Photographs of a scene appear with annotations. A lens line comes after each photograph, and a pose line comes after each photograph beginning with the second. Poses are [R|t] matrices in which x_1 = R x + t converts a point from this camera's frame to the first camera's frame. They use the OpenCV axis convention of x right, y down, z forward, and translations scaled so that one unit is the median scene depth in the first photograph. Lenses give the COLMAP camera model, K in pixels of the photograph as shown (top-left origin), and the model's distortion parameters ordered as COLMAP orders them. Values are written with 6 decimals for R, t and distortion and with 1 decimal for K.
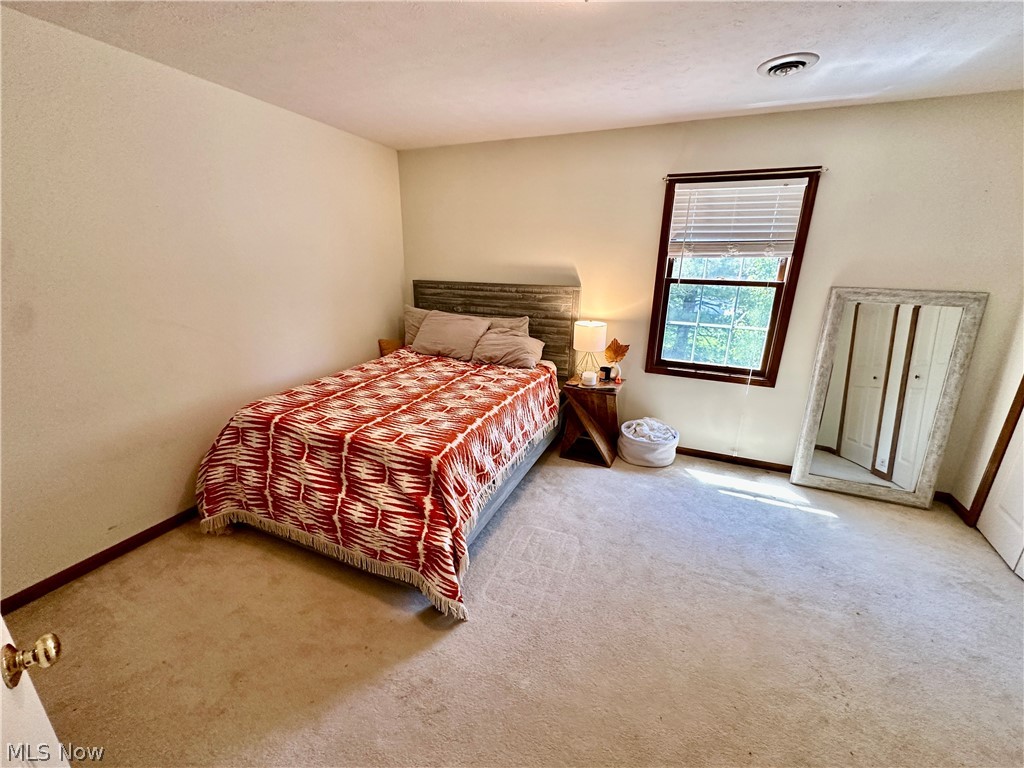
lens RADIAL K [[410.8, 0, 509.9], [0, 410.8, 385.2], [0, 0, 1]] dist [-0.003867, 0.000212]
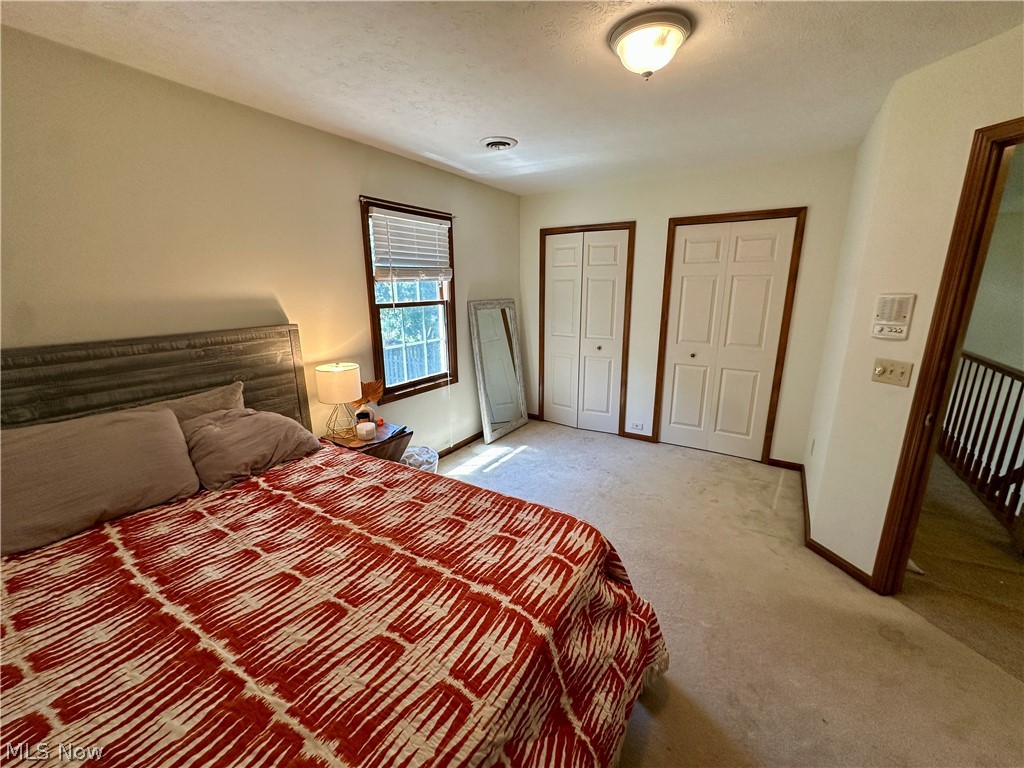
lens RADIAL K [[410.8, 0, 511.7], [0, 410.8, 383.7], [0, 0, 1]] dist [-0.003867, 0.000212]
pose [[0.162493, -0.249369, 0.954679, -0.557024], [0.302563, 0.933520, 0.192344, -0.188540], [-0.939176, 0.257595, 0.227140, 0.574448]]
